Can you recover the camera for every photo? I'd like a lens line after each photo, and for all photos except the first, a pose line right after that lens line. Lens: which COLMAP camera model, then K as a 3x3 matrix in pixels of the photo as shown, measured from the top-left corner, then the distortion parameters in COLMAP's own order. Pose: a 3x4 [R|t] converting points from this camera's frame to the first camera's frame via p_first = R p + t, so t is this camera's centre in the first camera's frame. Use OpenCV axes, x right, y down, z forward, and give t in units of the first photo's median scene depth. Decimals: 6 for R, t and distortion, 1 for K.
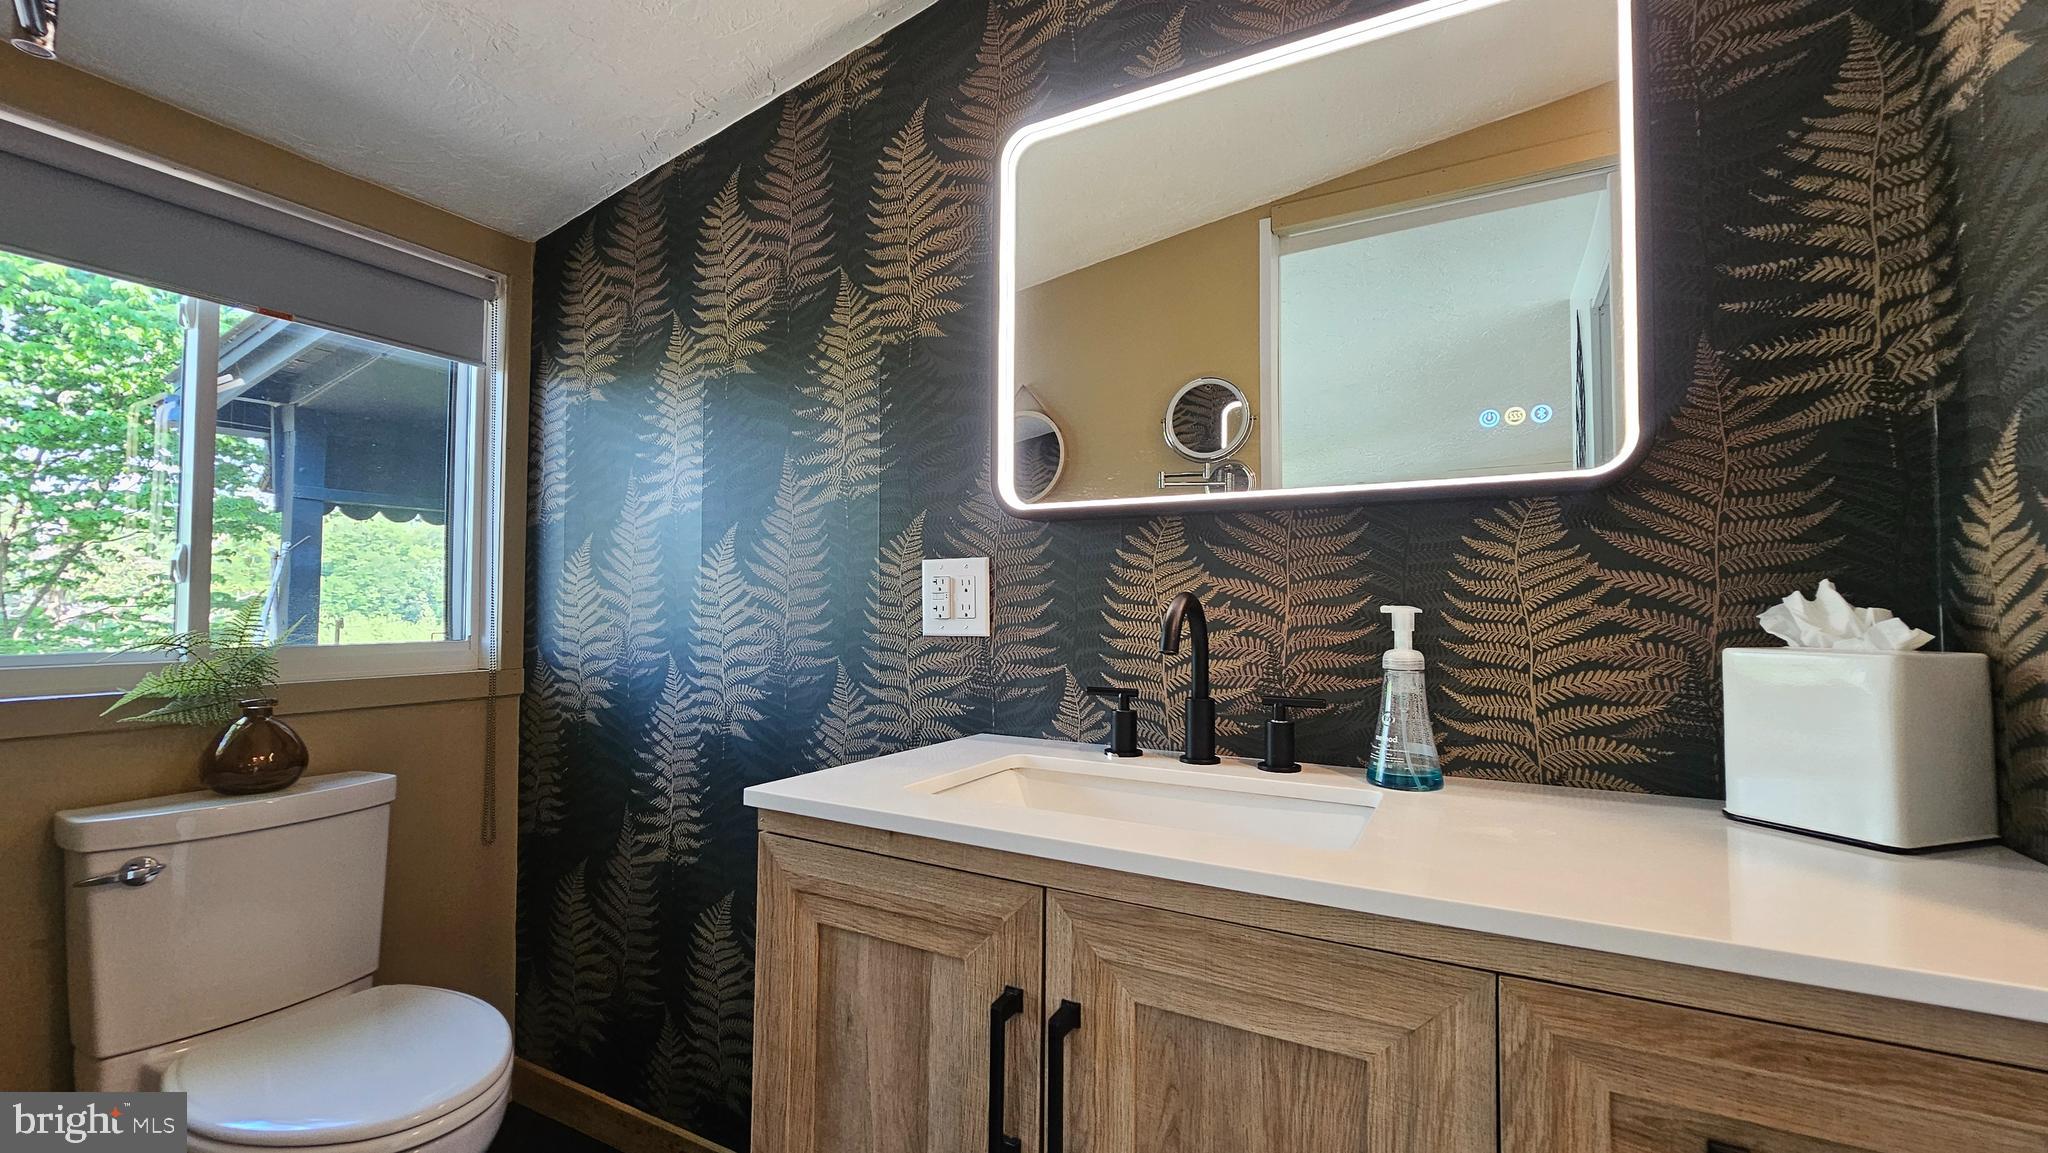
lens RADIAL K [[838.2, 0, 1021.2], [0, 838.2, 581.7], [0, 0, 1]] dist [0.000143, 0.000025]
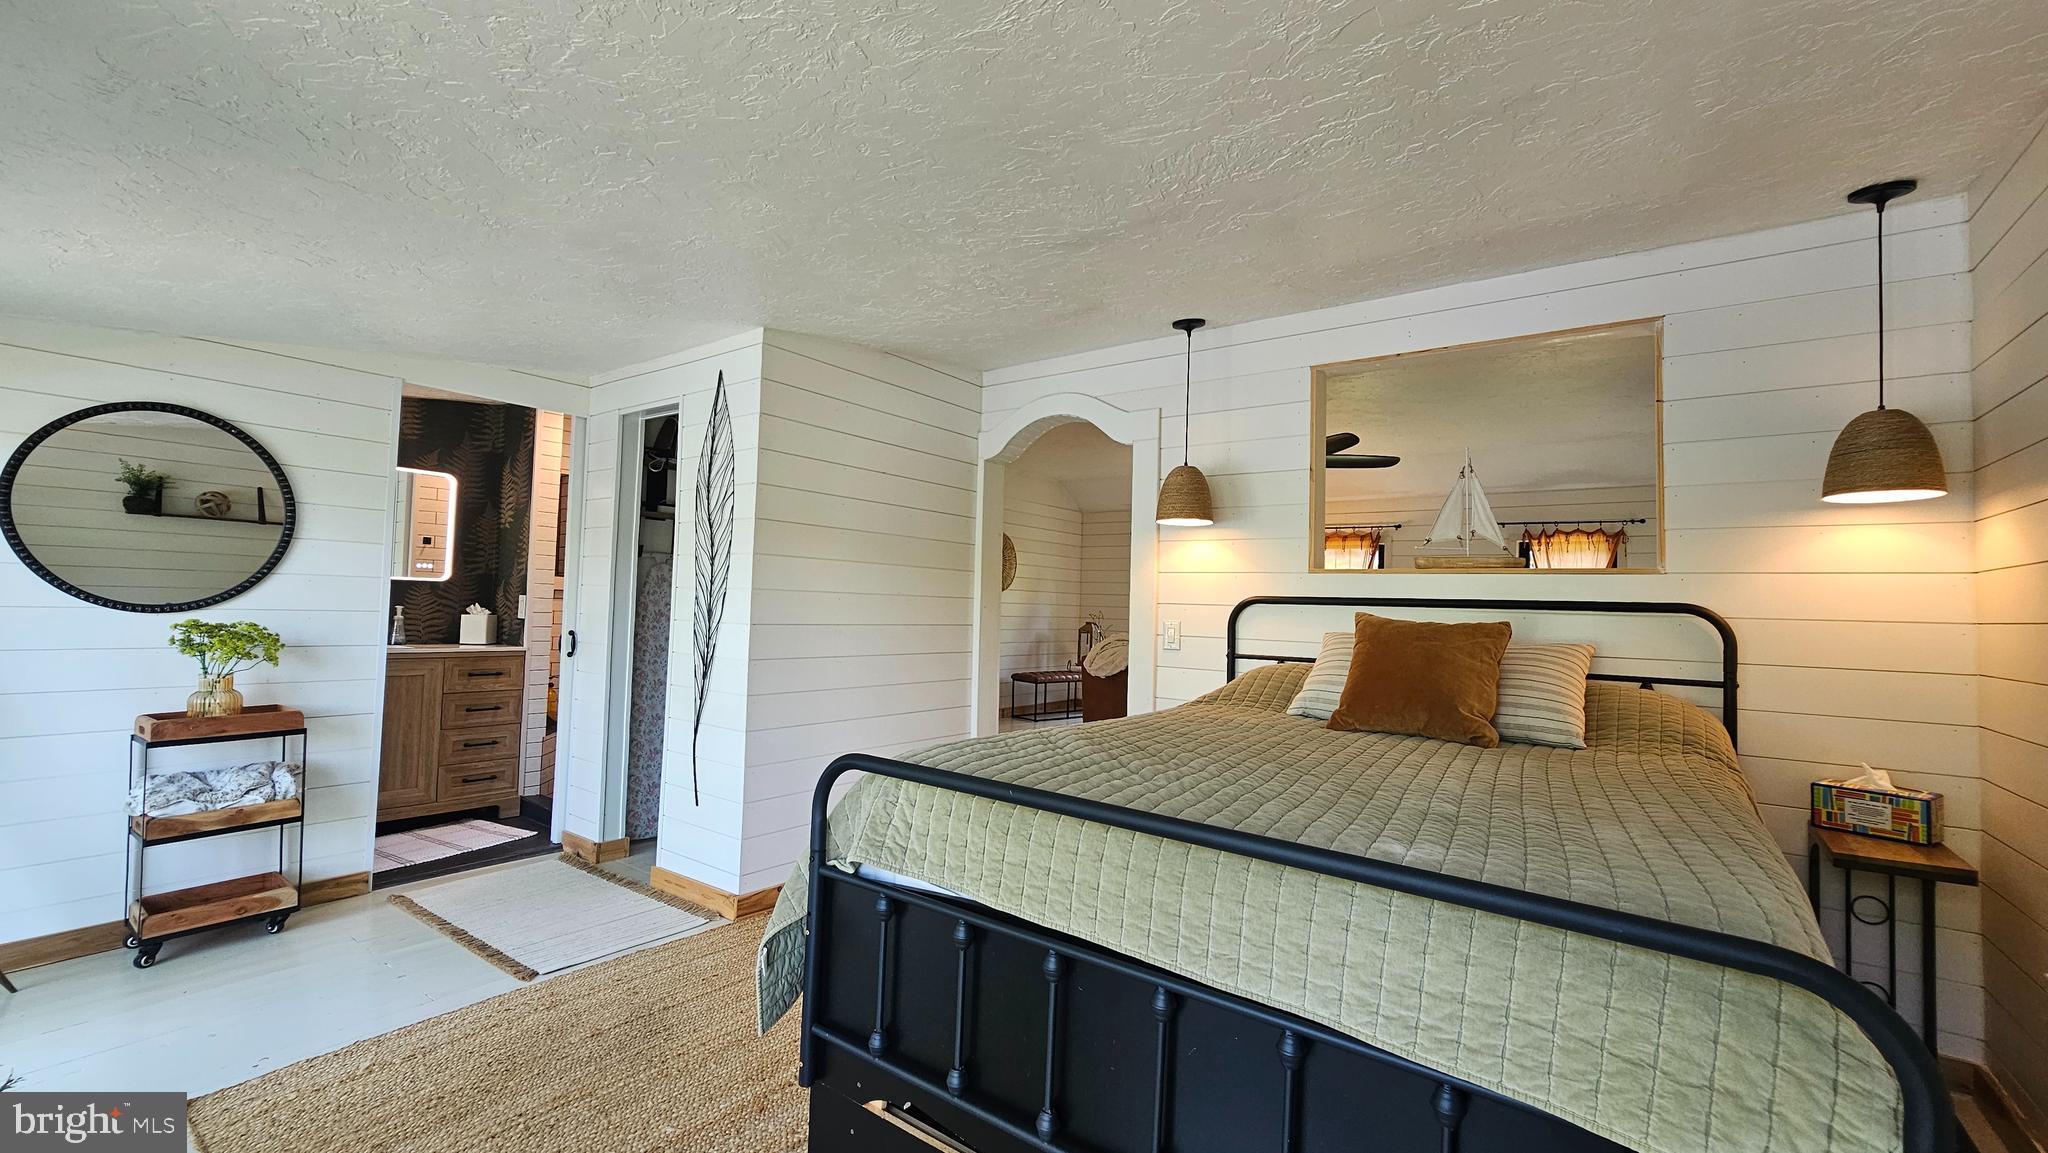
lens RADIAL K [[838.2, 0, 1023.8], [0, 838.2, 580.1], [0, 0, 1]] dist [0.000143, 0.000025]
pose [[0.134298, 0.040213, 0.990125, -3.988887], [-0.065949, 0.997324, -0.031560, -0.209303], [-0.988744, -0.061060, 0.136591, -3.282246]]
